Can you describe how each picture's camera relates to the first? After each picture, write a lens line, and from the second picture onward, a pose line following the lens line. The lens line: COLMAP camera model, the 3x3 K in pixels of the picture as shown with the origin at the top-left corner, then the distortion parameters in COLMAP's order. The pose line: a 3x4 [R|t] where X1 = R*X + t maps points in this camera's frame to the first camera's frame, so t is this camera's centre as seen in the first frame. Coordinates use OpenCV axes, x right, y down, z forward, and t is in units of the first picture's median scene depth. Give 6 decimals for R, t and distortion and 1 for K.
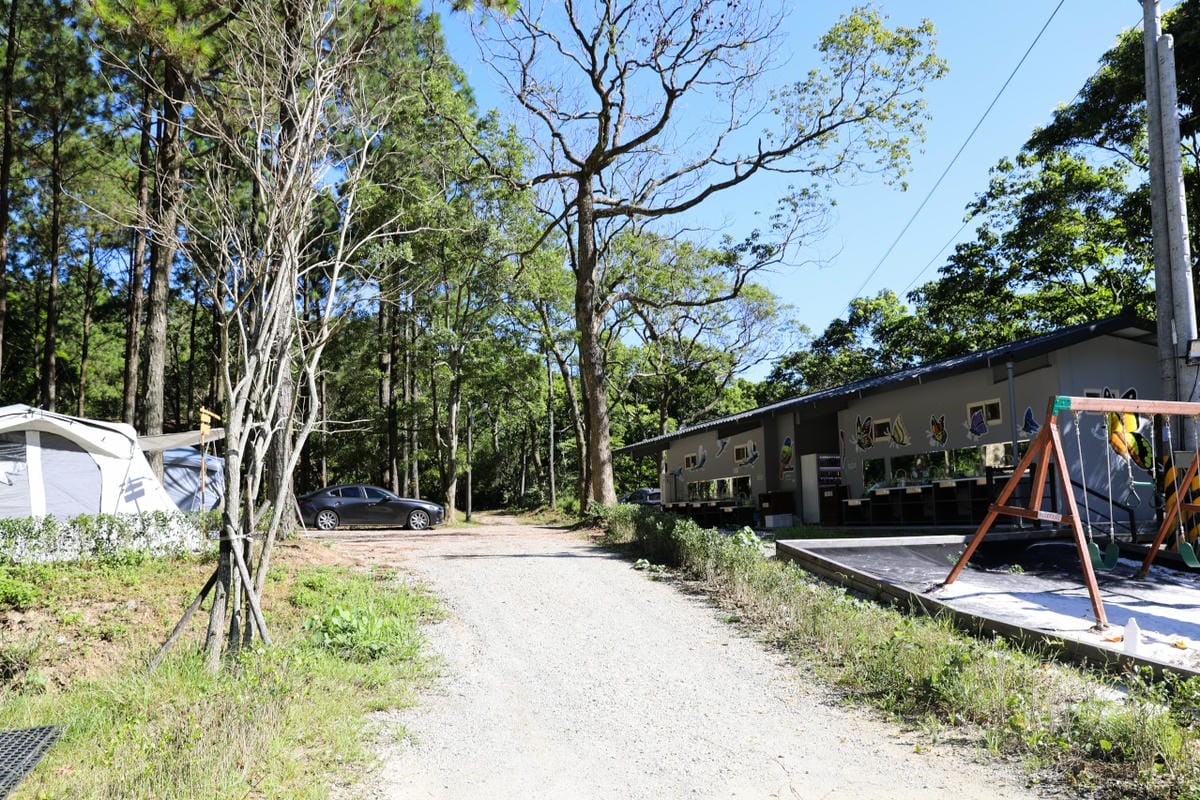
lens RADIAL K [[885.0, 0, 598.7], [0, 885.0, 406.4], [0, 0, 1]] dist [-0.089775, 0.094715]
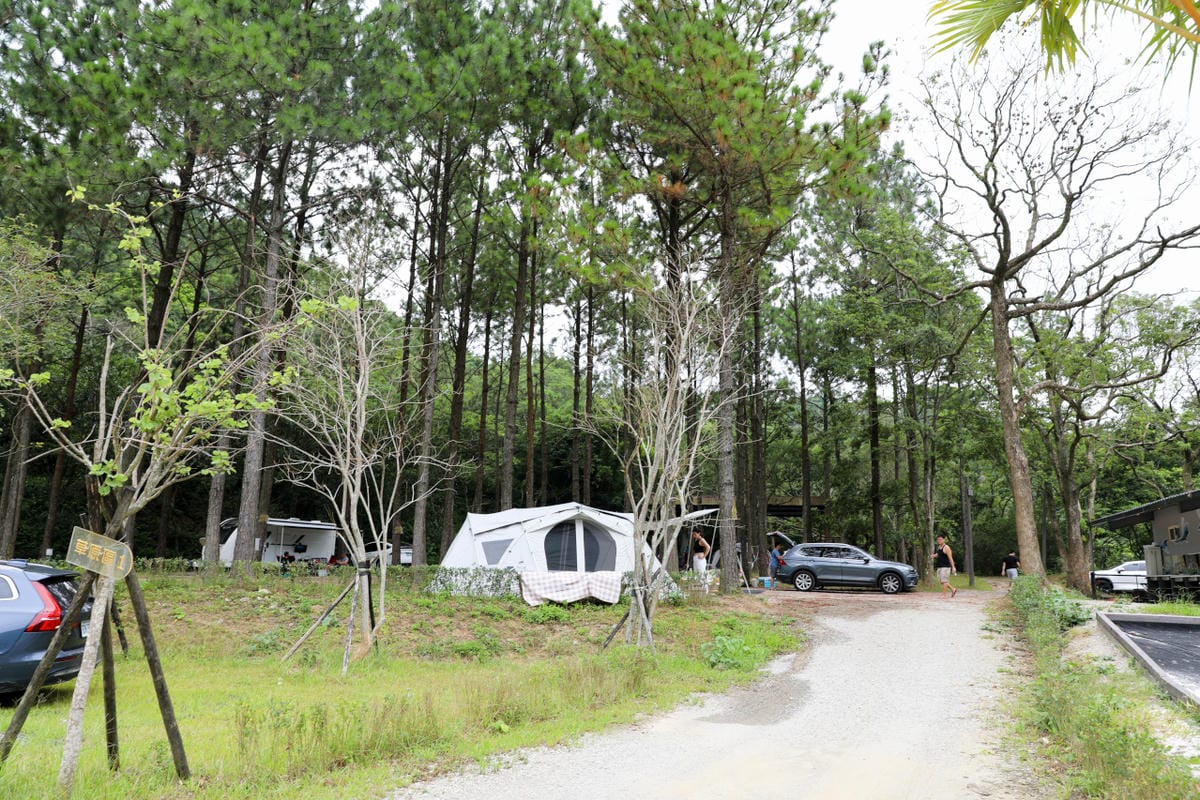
lens RADIAL K [[821.1, 0, 598.9], [0, 821.1, 405.4], [0, 0, 1]] dist [-0.108356, 0.088925]
pose [[0.800649, -0.081065, -0.593624, 0.178959], [0.031035, 0.995085, -0.094030, -0.022269], [0.598330, 0.056862, 0.799230, -0.133663]]
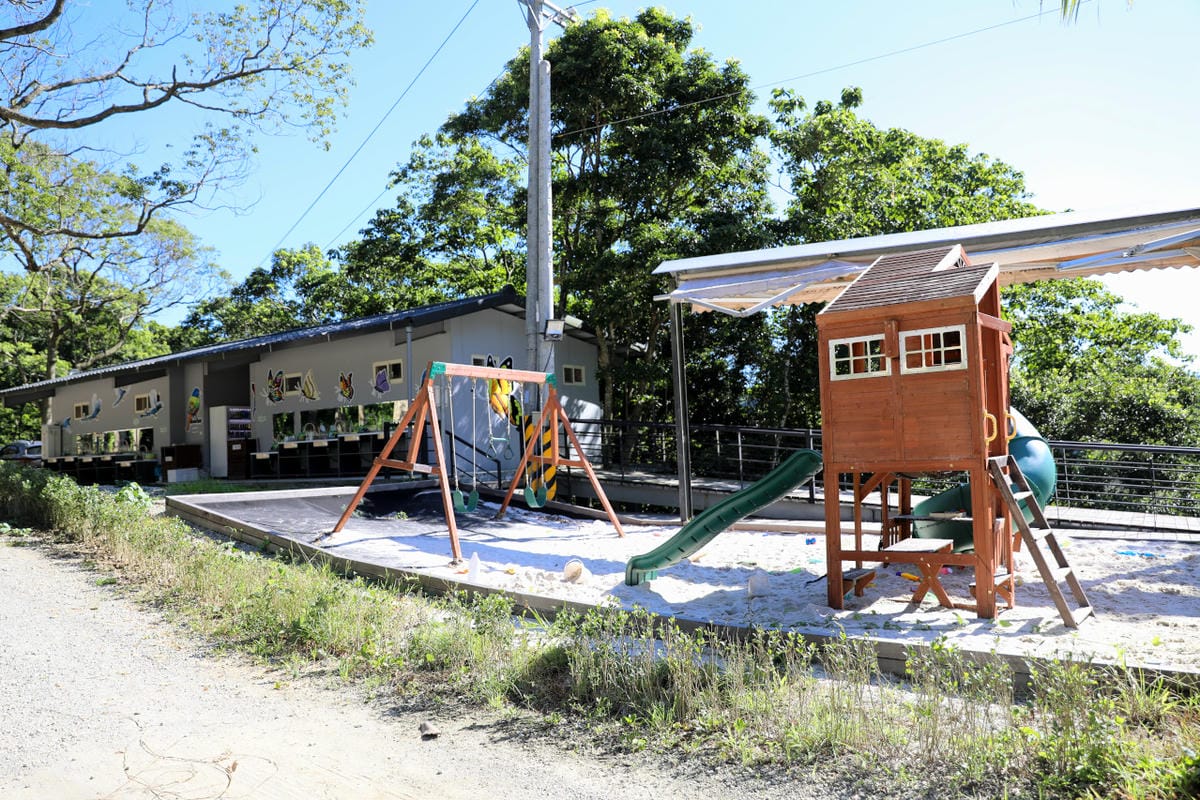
lens RADIAL K [[885.0, 0, 598.7], [0, 885.0, 406.4], [0, 0, 1]] dist [-0.089775, 0.094715]
pose [[0.806779, 0.020687, 0.590491, 0.010919], [-0.052675, 0.997926, 0.037009, -0.003389], [-0.588501, -0.060963, 0.806195, -0.022188]]
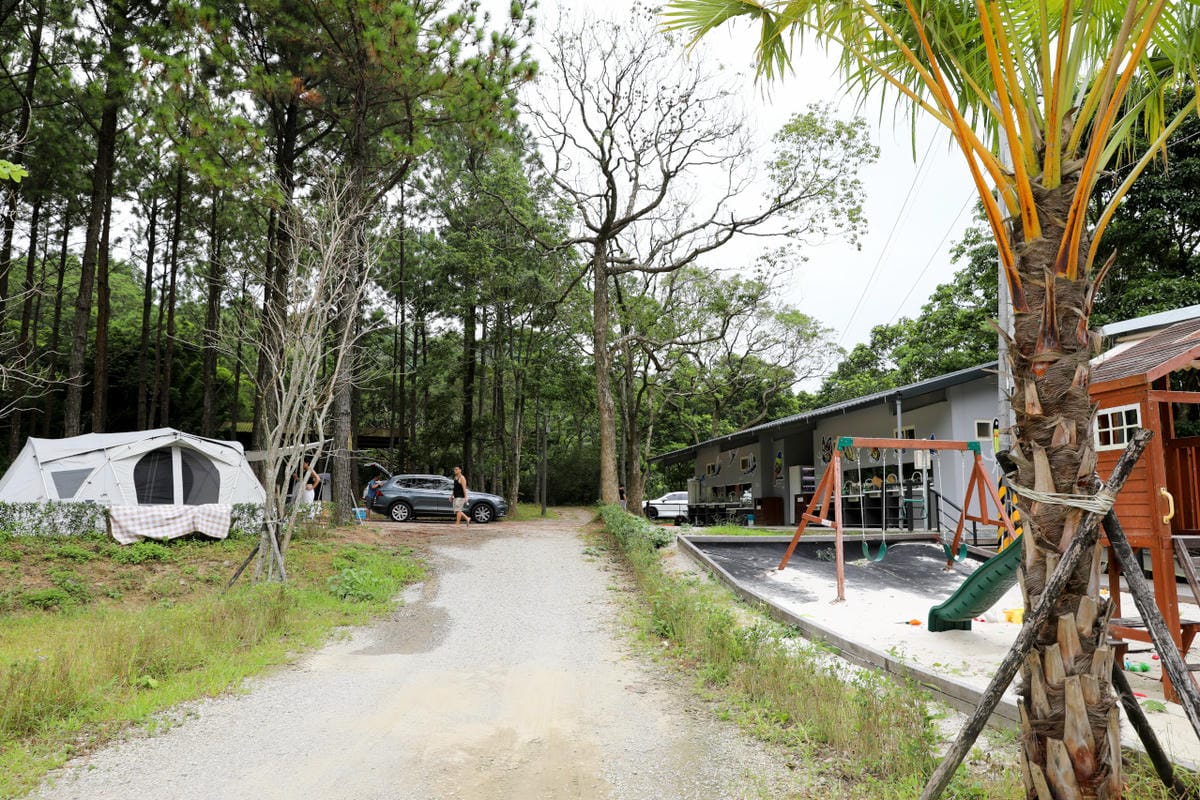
lens RADIAL K [[821.1, 0, 598.9], [0, 821.1, 405.4], [0, 0, 1]] dist [-0.108356, 0.088925]
pose [[0.991583, 0.007030, -0.129284, 0.135712], [-0.007683, 0.999960, -0.004559, -0.023676], [0.129246, 0.005514, 0.991597, -0.151666]]
